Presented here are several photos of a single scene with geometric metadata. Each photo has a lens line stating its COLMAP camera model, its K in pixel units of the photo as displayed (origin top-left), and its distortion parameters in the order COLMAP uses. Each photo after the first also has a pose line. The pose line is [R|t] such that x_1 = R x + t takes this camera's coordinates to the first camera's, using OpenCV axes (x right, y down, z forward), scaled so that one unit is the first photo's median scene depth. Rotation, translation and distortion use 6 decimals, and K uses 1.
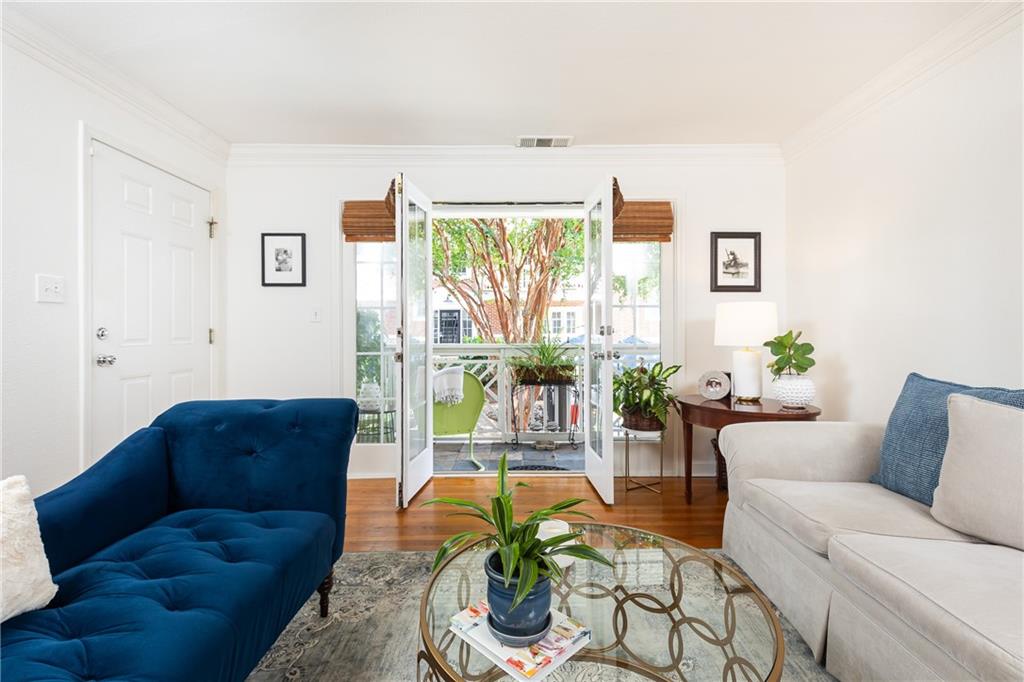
lens RADIAL K [[465.6, 0, 514.0], [0, 465.6, 325.6], [0, 0, 1]] dist [0.001005, 0.000492]
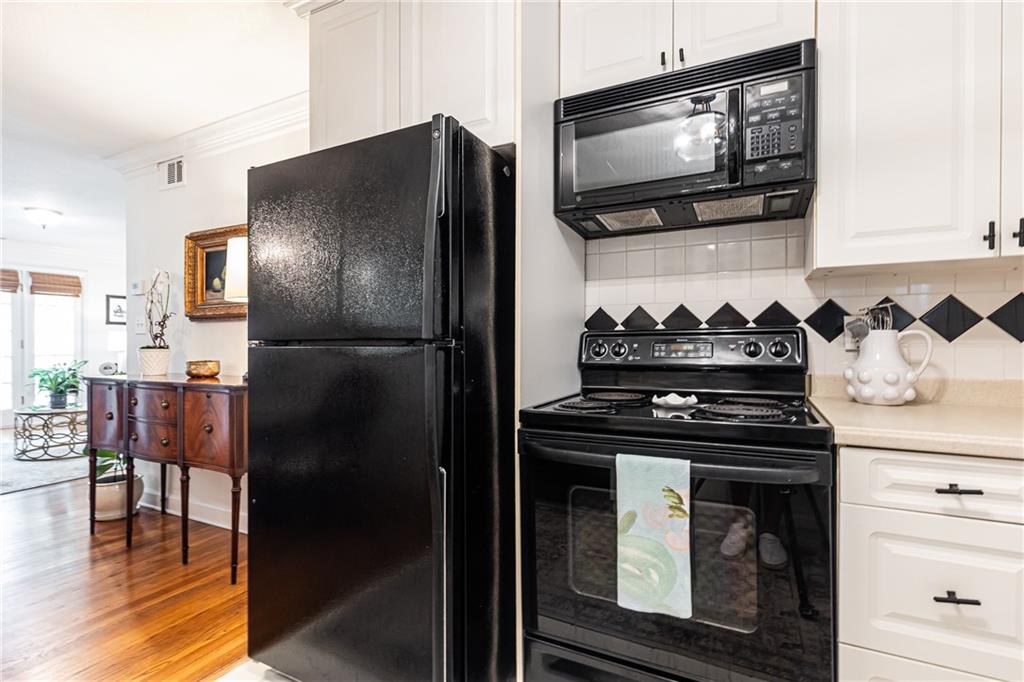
lens RADIAL K [[475.4, 0, 512.0], [0, 475.4, 341.0], [0, 0, 1]] dist [0.003523, 0.000904]
pose [[0.446379, 0.001144, 0.894843, -0.648885], [-0.004363, 0.999990, 0.000899, -0.011985], [-0.894833, -0.004305, 0.446380, -1.520188]]
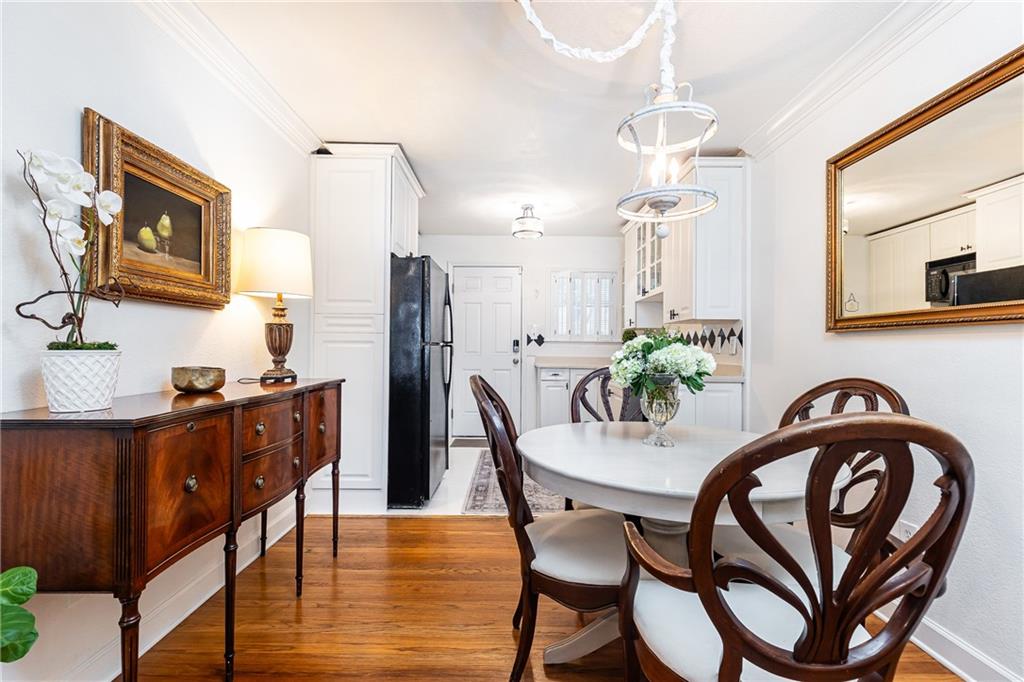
lens RADIAL K [[465.4, 0, 509.6], [0, 465.4, 347.1], [0, 0, 1]] dist [0.000809, 0.000319]
pose [[-0.999980, -0.000909, -0.006194, -0.494594], [-0.000853, 0.999960, -0.008884, 0.008277], [0.006201, -0.008878, -0.999941, -0.142443]]
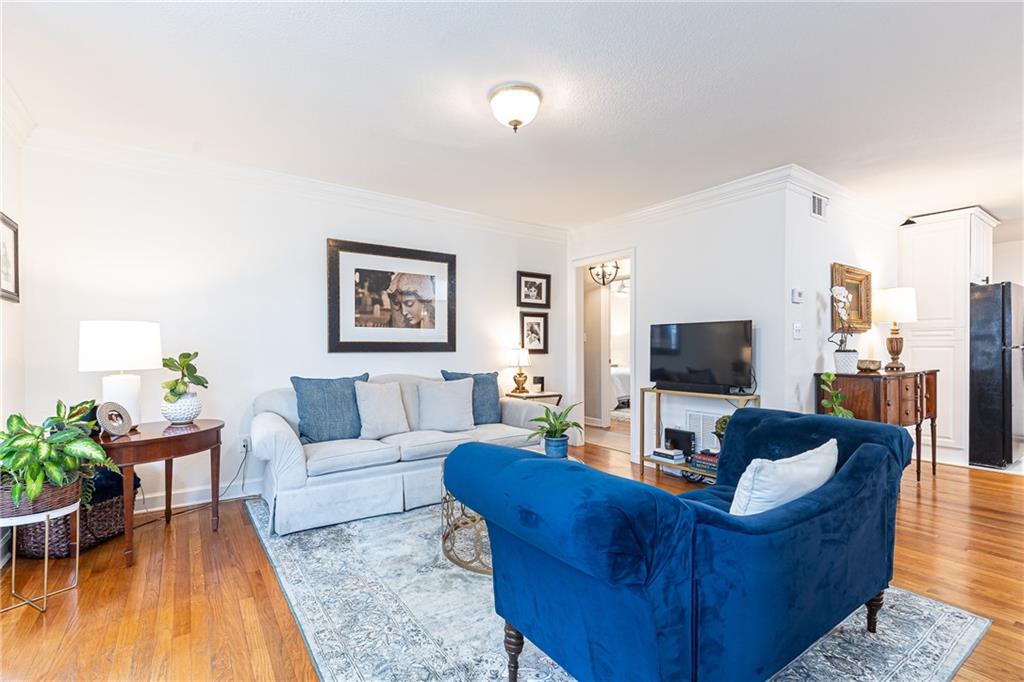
lens RADIAL K [[465.4, 0, 509.6], [0, 465.4, 347.1], [0, 0, 1]] dist [0.000809, 0.000319]
pose [[-0.572129, 0.003121, 0.820158, -0.600810], [-0.004228, 0.999968, -0.006755, 0.005687], [-0.820153, -0.007332, -0.572098, 0.787320]]
